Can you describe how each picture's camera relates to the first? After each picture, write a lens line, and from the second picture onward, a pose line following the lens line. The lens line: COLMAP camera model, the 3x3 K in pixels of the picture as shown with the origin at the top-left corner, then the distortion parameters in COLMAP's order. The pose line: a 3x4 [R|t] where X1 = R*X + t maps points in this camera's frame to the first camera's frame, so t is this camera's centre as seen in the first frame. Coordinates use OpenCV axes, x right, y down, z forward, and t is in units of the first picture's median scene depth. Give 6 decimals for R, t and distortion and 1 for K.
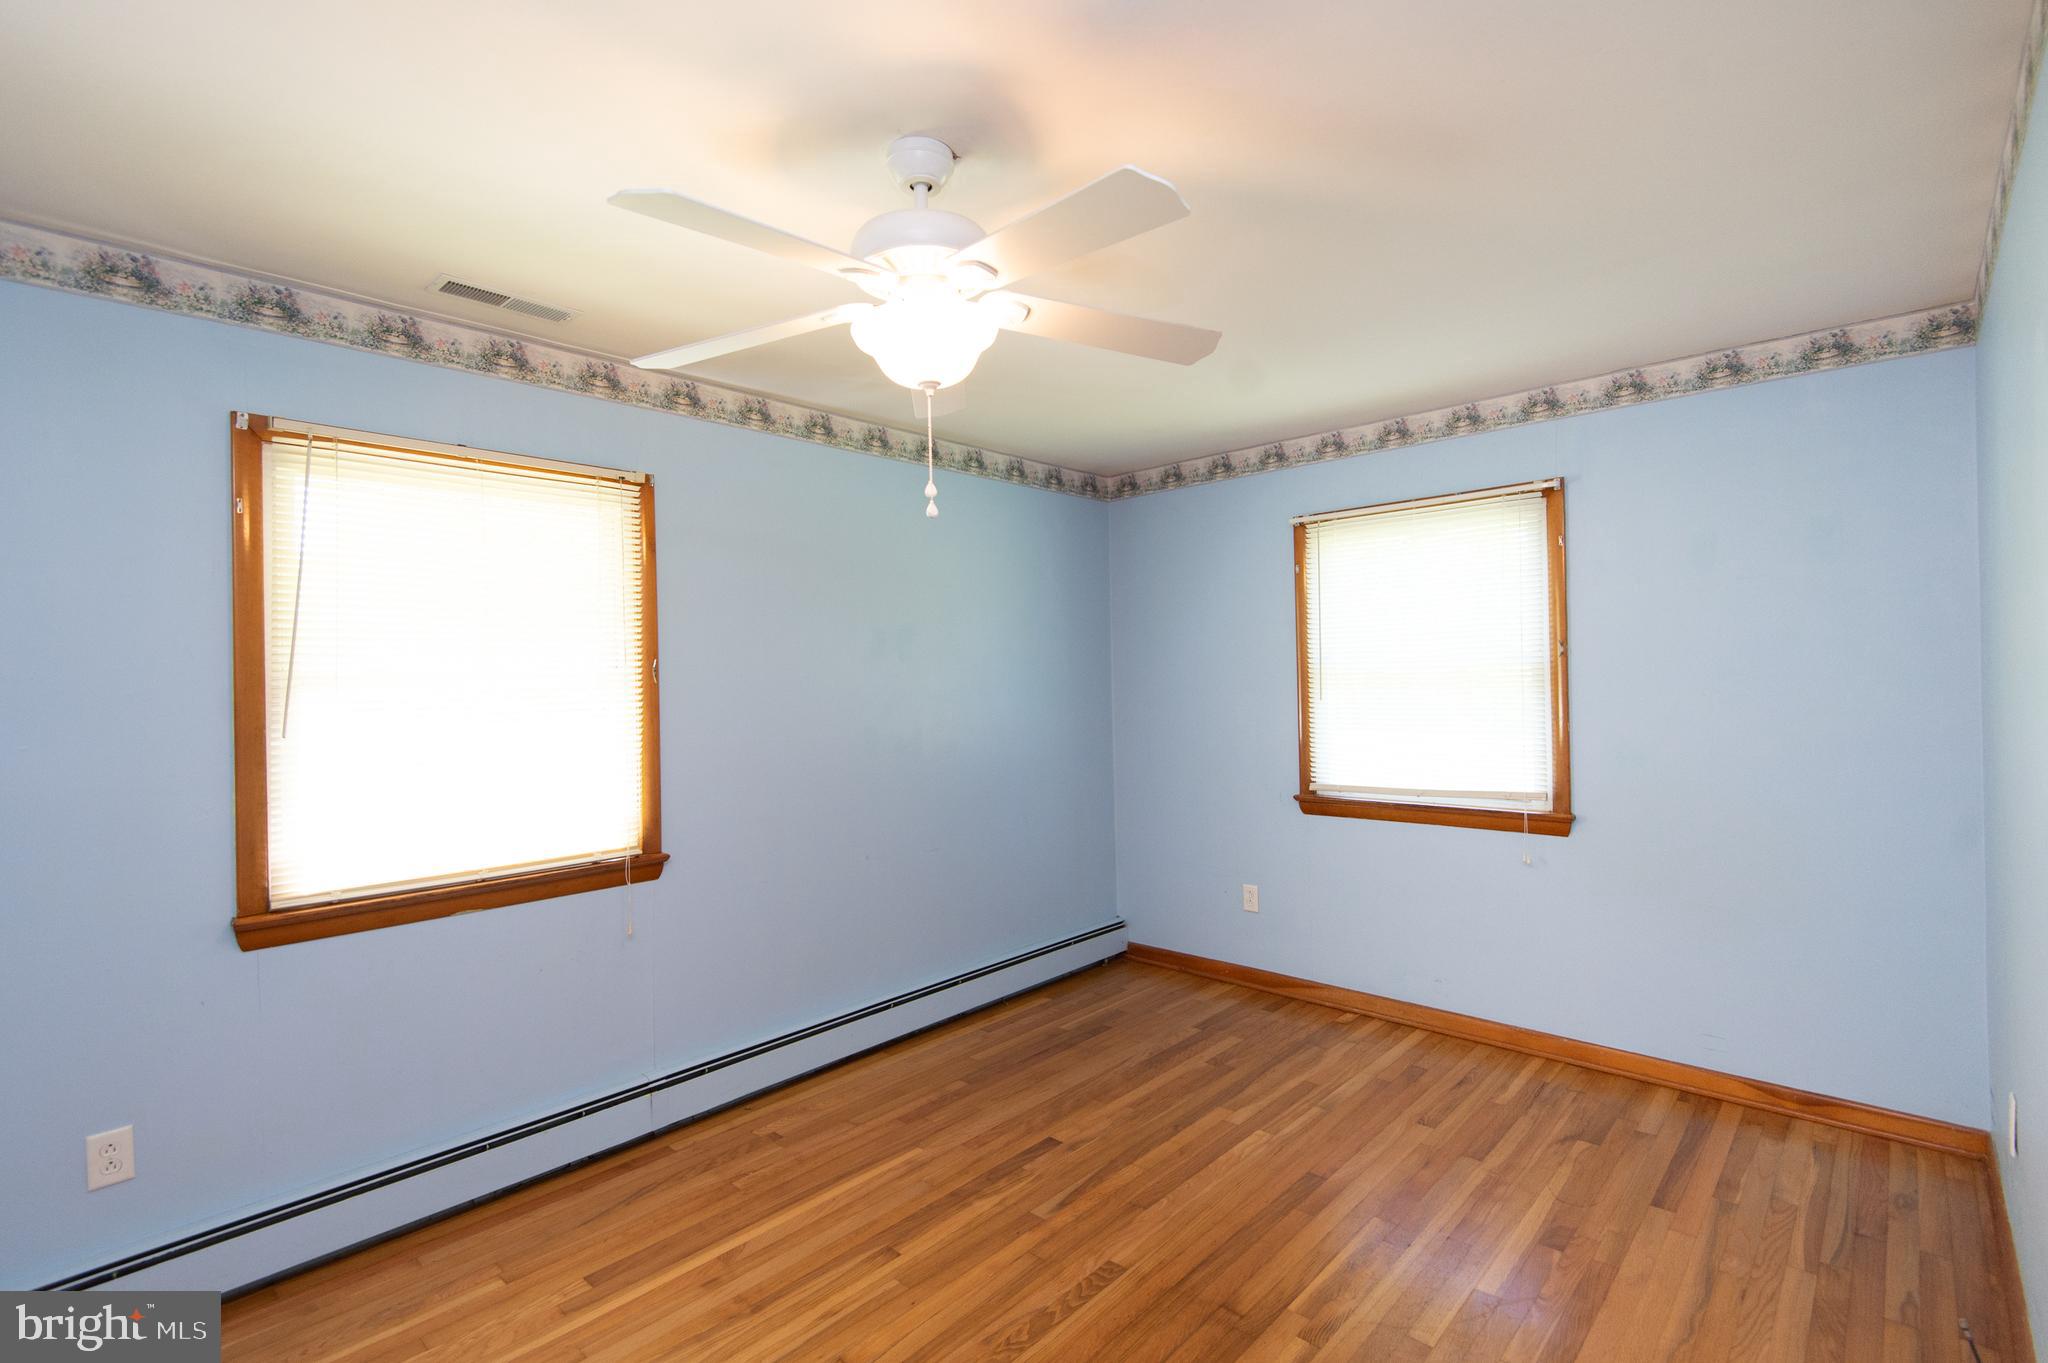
lens RADIAL K [[925.8, 0, 1023.4], [0, 925.8, 683.9], [0, 0, 1]] dist [0.033768, -0.014544]
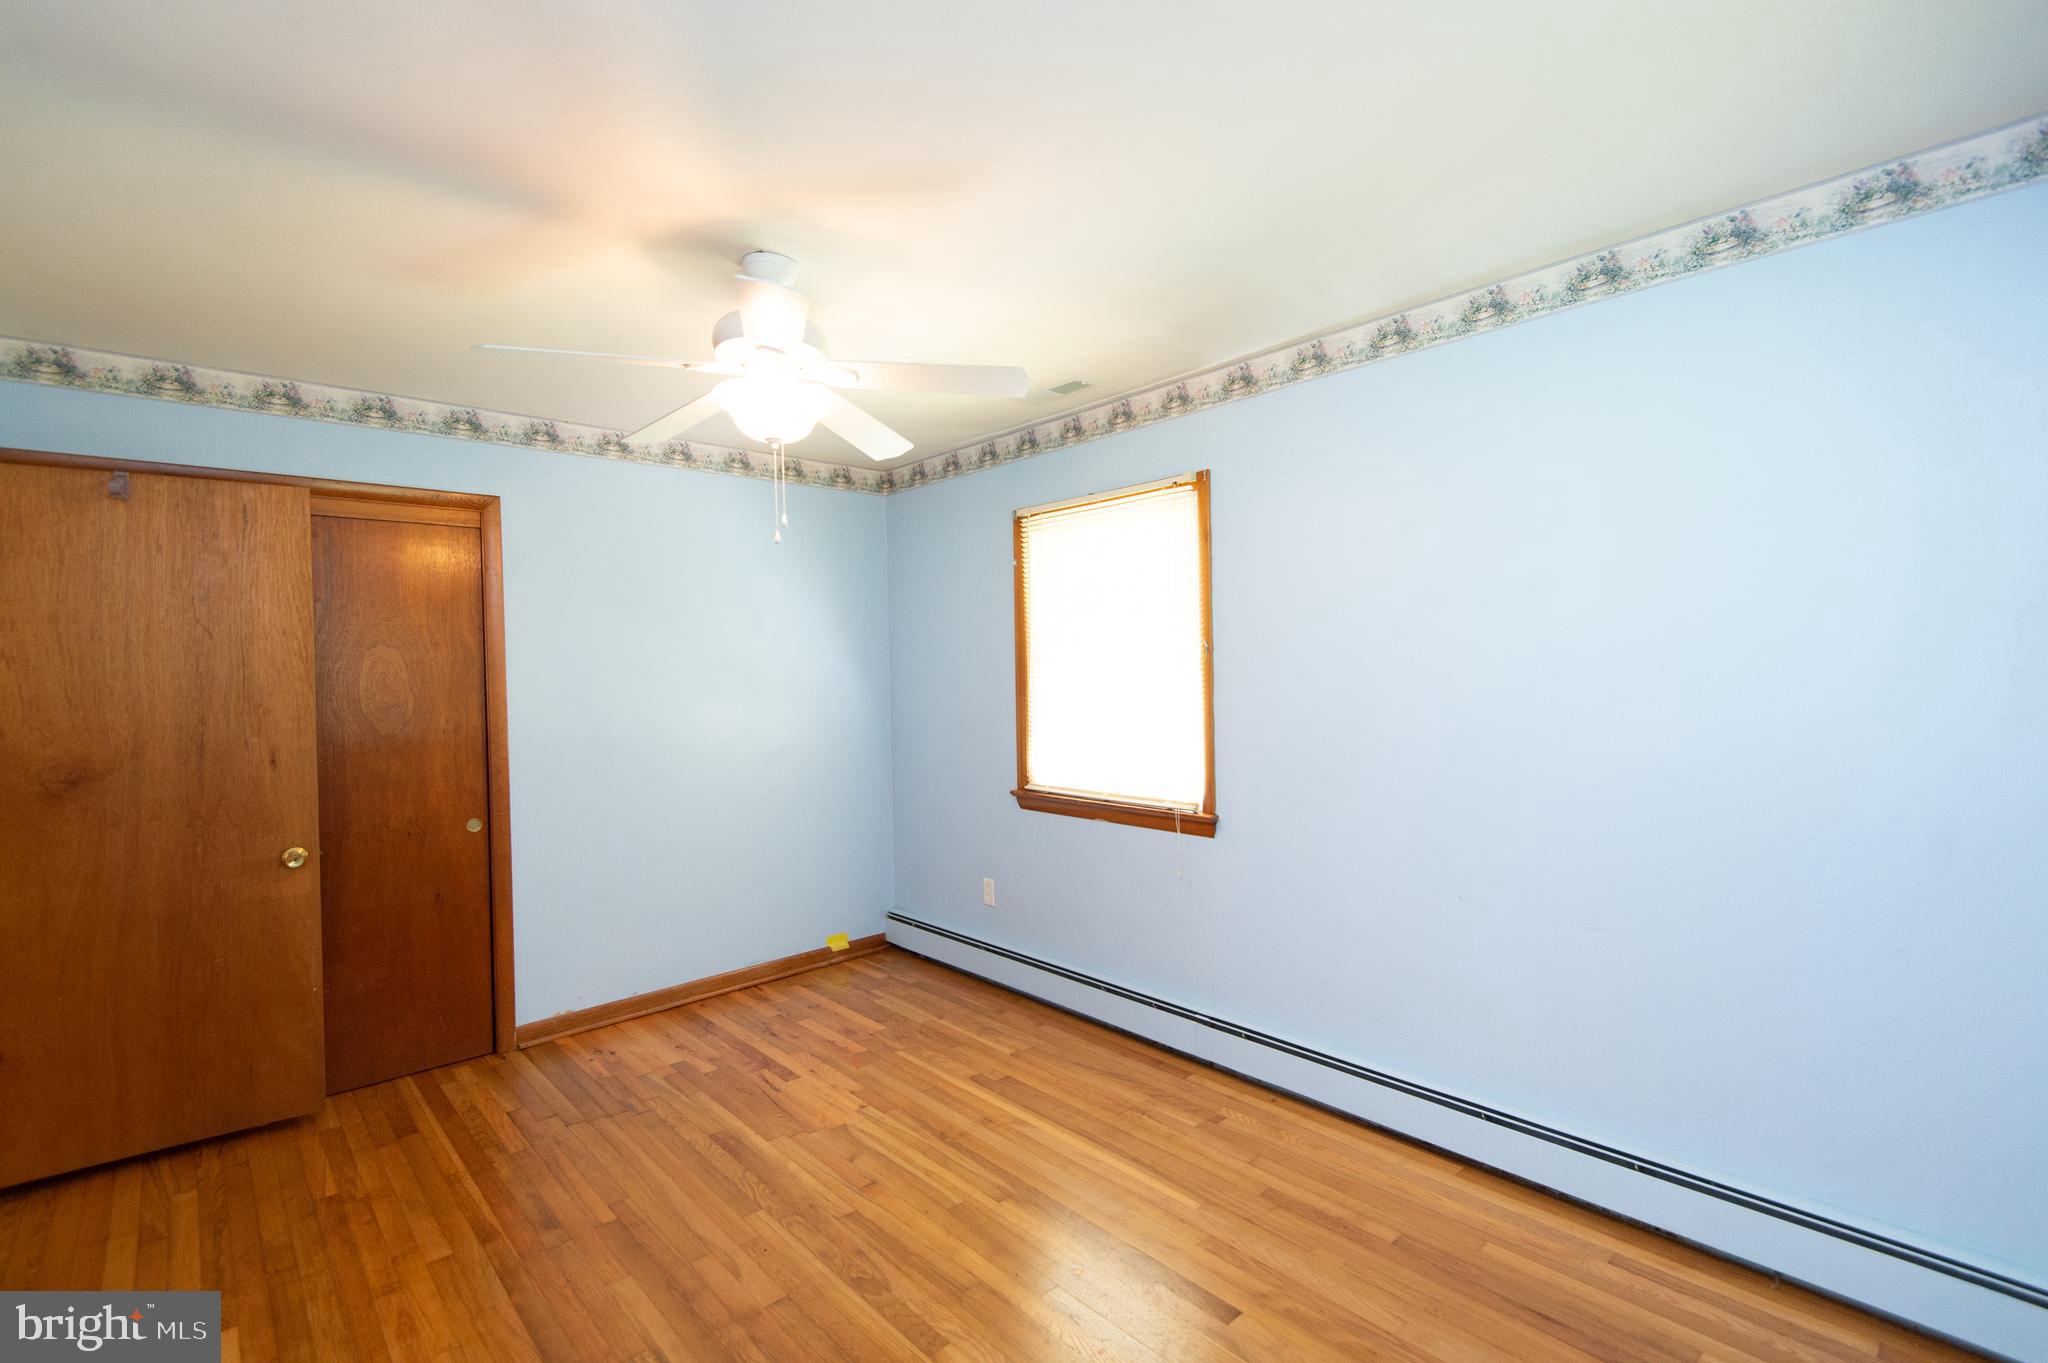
lens RADIAL K [[925.8, 0, 1011.2], [0, 925.8, 669.6], [0, 0, 1]] dist [0.033768, -0.014544]
pose [[-0.084398, 0.042827, -0.995511, 0.664241], [0.035919, 0.998557, 0.039913, -0.040487], [0.995785, -0.032389, -0.085814, 0.805934]]
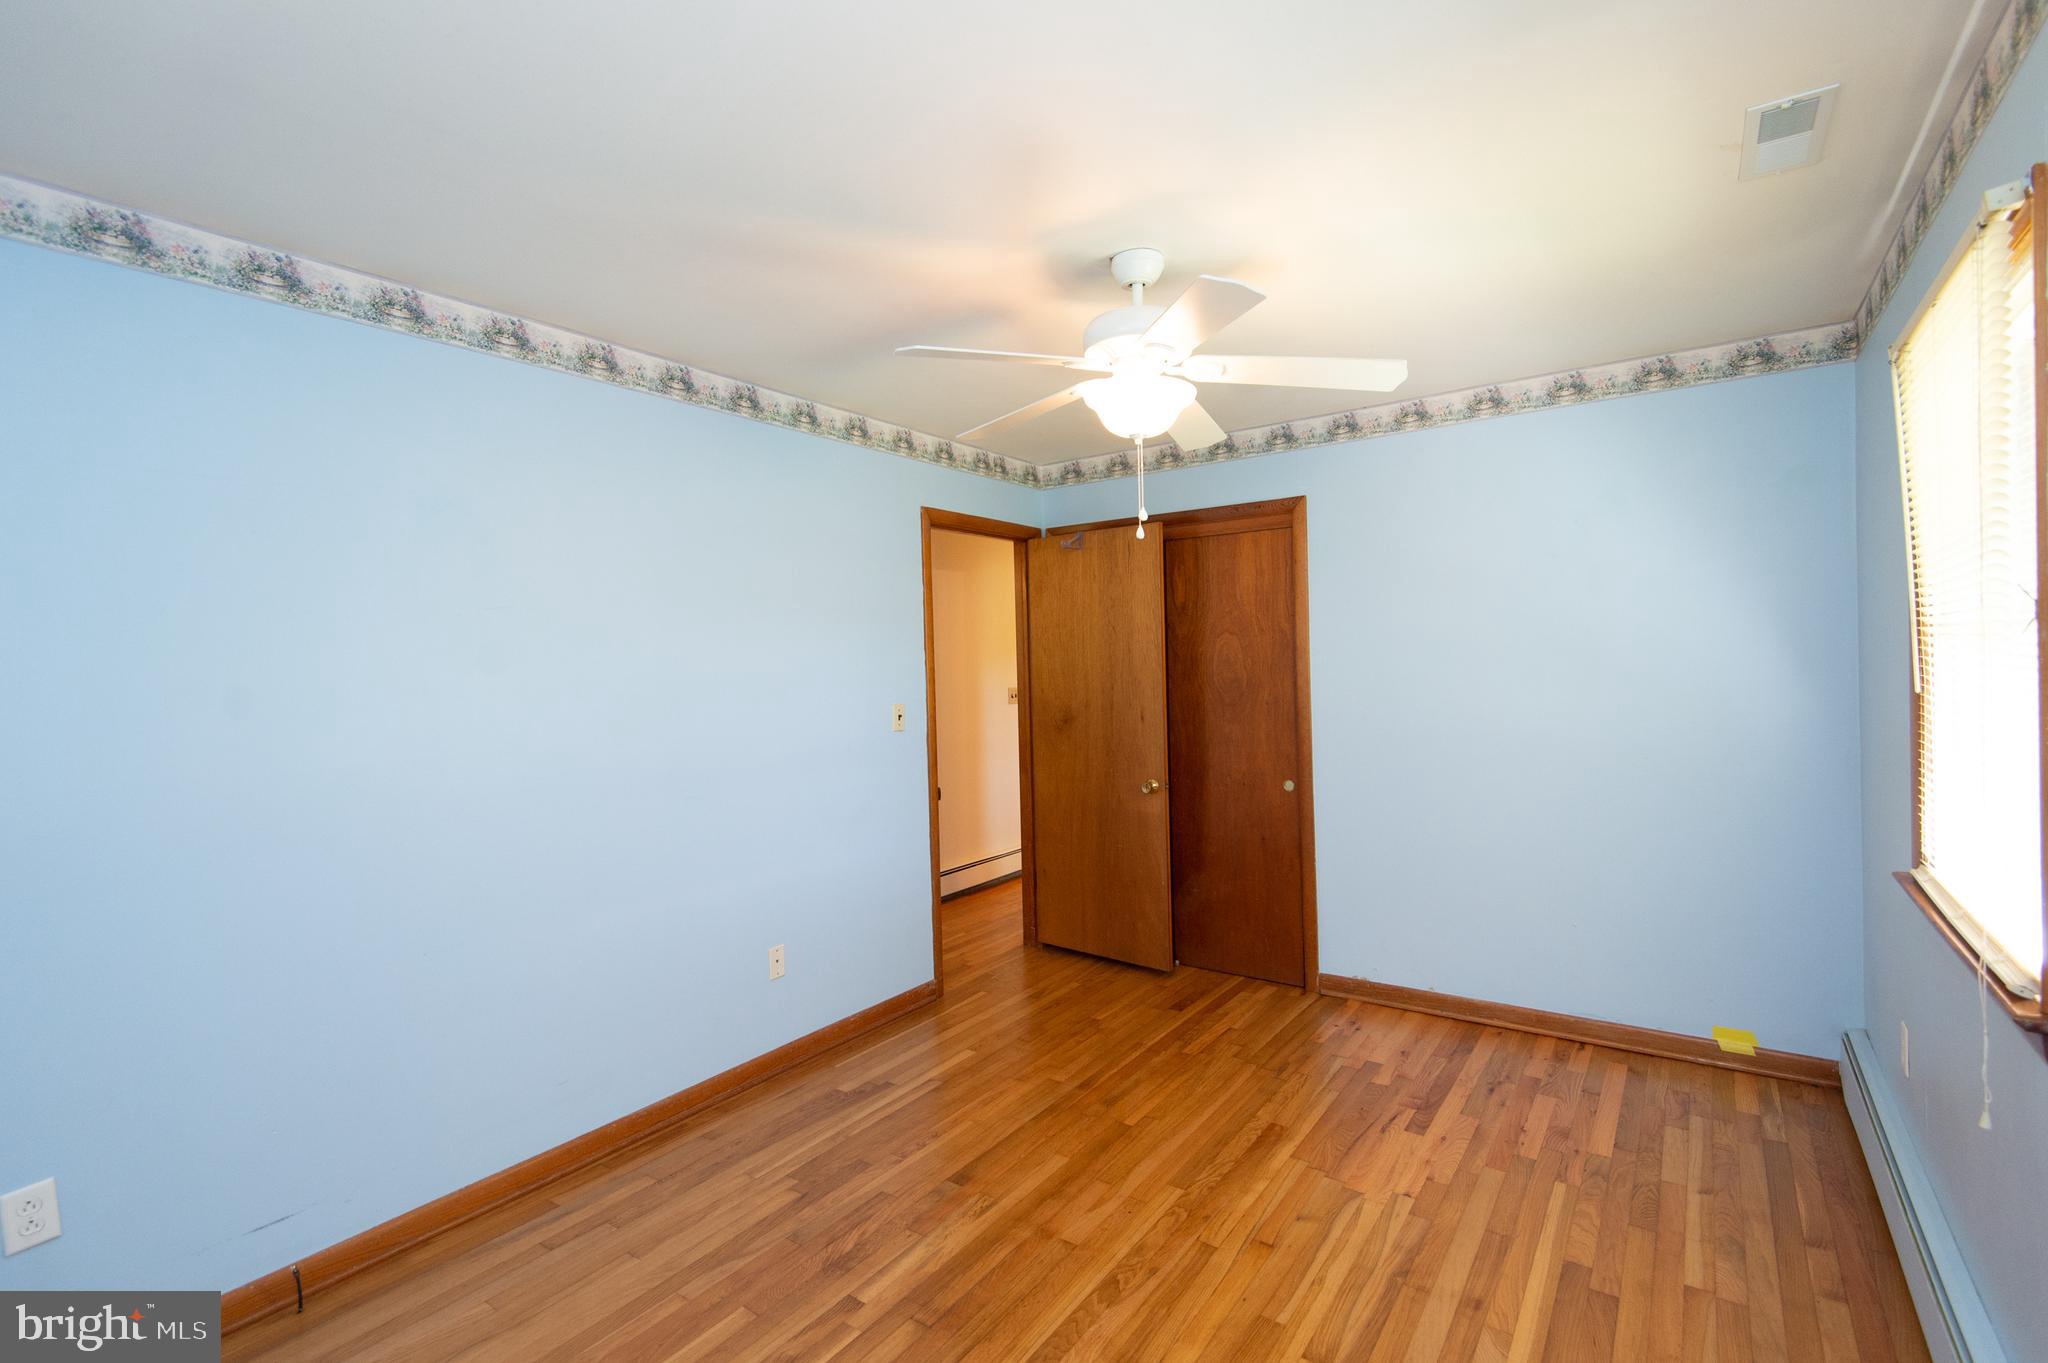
lens RADIAL K [[925.8, 0, 1029.7], [0, 925.8, 670.6], [0, 0, 1]] dist [0.033768, -0.014544]
pose [[-0.986586, 0.065312, -0.149610, 0.141739], [0.065752, 0.997834, 0.002007, -0.018023], [0.149417, -0.007857, -0.988743, 1.287825]]
